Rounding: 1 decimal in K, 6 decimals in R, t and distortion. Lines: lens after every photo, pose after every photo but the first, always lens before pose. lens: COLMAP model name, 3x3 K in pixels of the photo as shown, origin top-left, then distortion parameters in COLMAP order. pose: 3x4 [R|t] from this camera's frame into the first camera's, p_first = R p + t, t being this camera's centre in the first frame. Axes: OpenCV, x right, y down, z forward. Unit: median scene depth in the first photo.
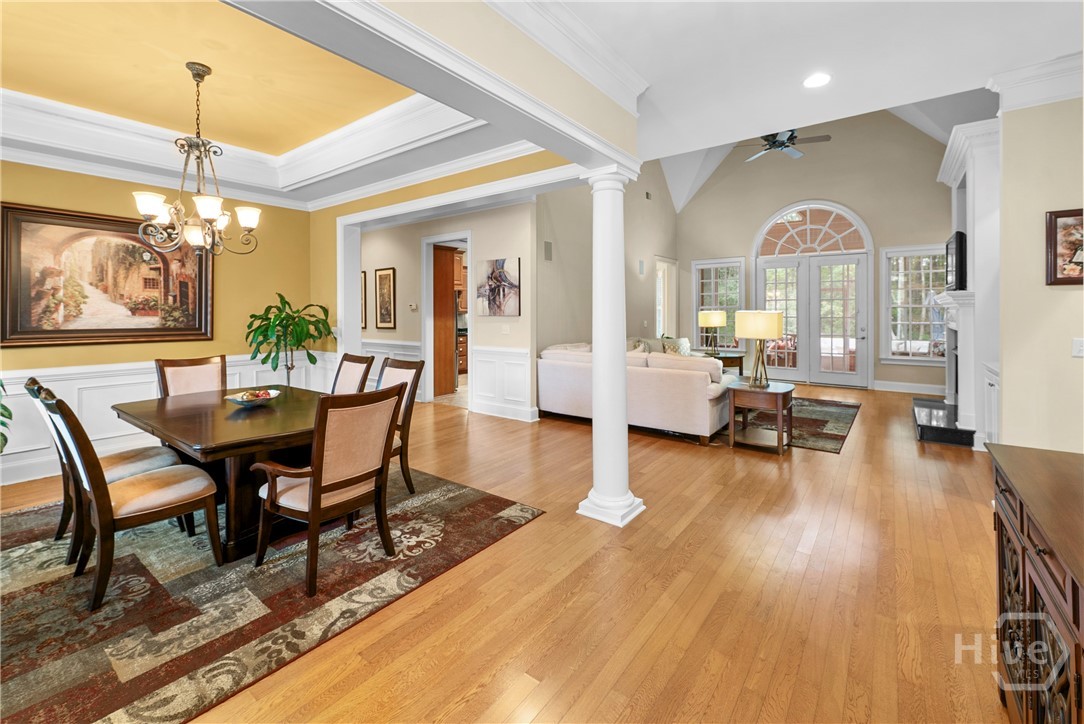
lens RADIAL K [[456.1, 0, 540.4], [0, 456.1, 315.1], [0, 0, 1]] dist [0.004840, -0.000838]
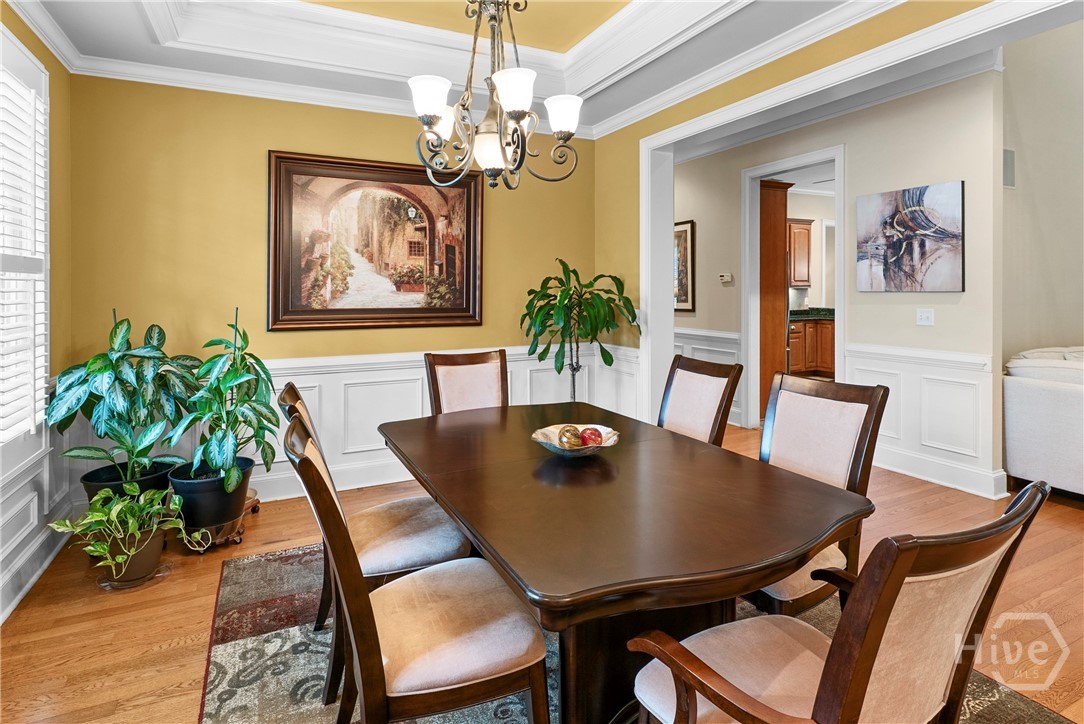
lens RADIAL K [[569.5, 0, 532.6], [0, 569.5, 288.3], [0, 0, 1]] dist [0.003243, -0.000282]
pose [[0.887340, -0.003777, -0.461100, -0.239945], [0.000563, 0.999975, -0.007109, 0.002818], [0.461115, 0.006048, 0.887320, 0.247866]]
